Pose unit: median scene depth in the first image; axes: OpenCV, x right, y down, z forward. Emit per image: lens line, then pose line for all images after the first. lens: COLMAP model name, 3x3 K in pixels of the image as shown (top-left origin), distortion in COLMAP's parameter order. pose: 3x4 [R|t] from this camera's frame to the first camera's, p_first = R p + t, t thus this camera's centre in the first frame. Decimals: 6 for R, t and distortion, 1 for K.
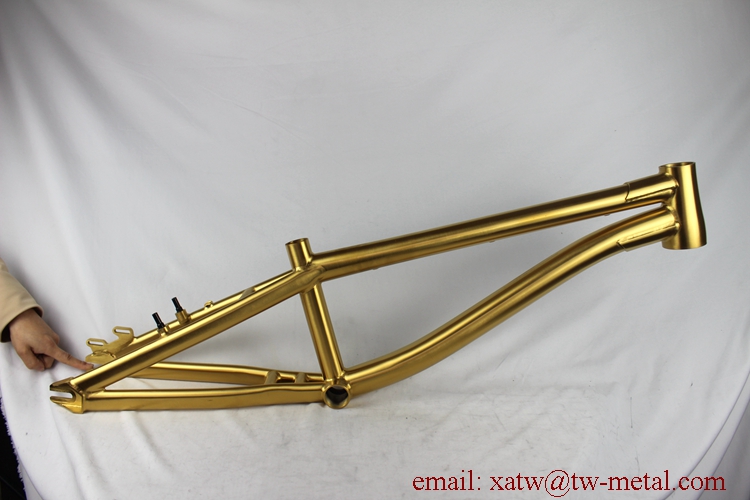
lens RADIAL K [[521.7, 0, 375.0], [0, 521.7, 250.0], [0, 0, 1]] dist [-0.061691, 0.004072]
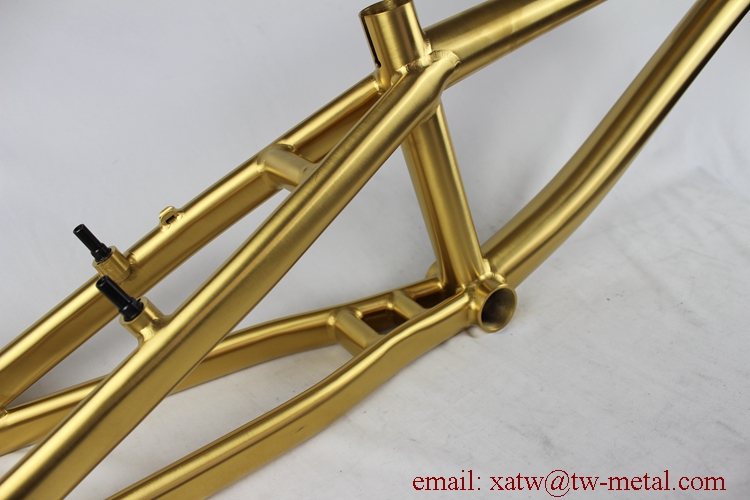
lens RADIAL K [[521.7, 0, 375.0], [0, 521.7, 250.0], [0, 0, 1]] dist [-0.061691, 0.004072]
pose [[0.832281, -0.311141, 0.458803, -0.398197], [0.154381, 0.924984, 0.347234, 0.019606], [-0.532424, -0.218165, 0.817880, 0.627085]]
